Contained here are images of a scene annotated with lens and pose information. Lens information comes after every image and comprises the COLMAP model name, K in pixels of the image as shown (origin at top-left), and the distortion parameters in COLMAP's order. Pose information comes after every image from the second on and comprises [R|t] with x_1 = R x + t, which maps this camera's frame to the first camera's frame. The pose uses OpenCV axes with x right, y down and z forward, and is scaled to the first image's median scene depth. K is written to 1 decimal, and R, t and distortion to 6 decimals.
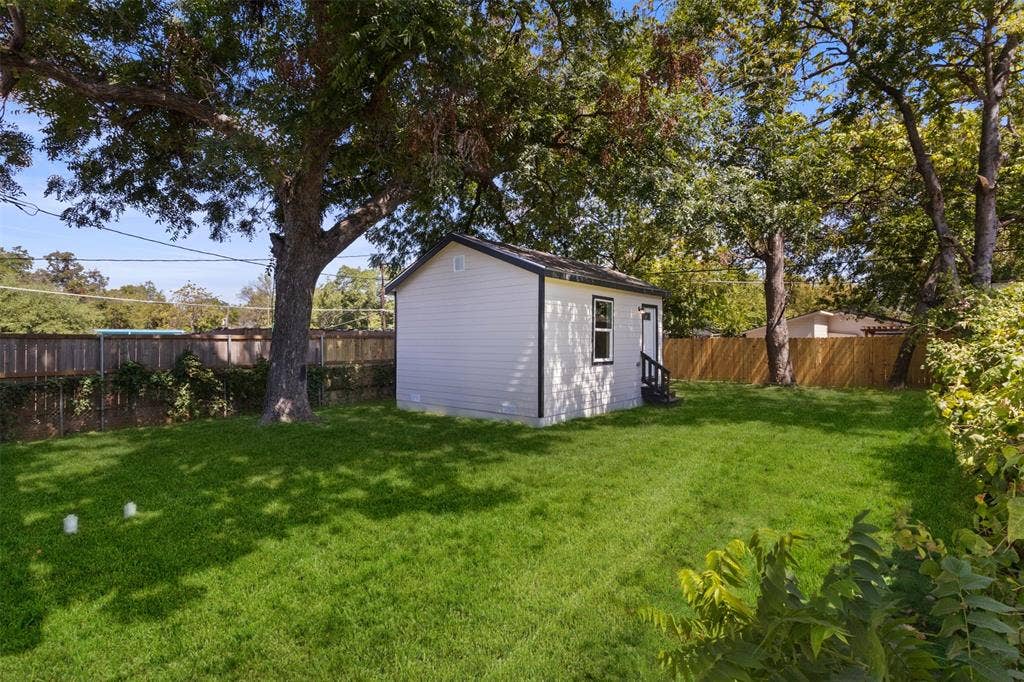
lens RADIAL K [[472.8, 0, 512.7], [0, 472.8, 343.7], [0, 0, 1]] dist [-0.001696, 0.000196]
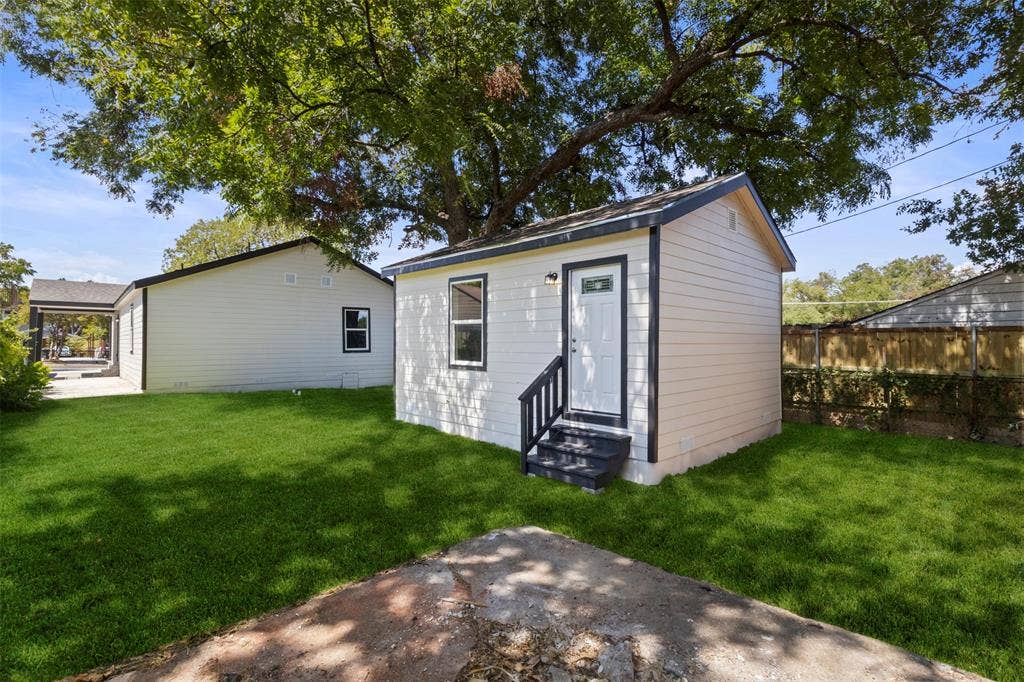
lens RADIAL K [[472.8, 0, 512.7], [0, 472.8, 343.7], [0, 0, 1]] dist [-0.001696, 0.000196]
pose [[-0.082616, 0.000469, -0.996581, 0.950655], [-0.012155, 0.999925, 0.001479, 0.002733], [0.996507, 0.012236, -0.082604, 1.182625]]
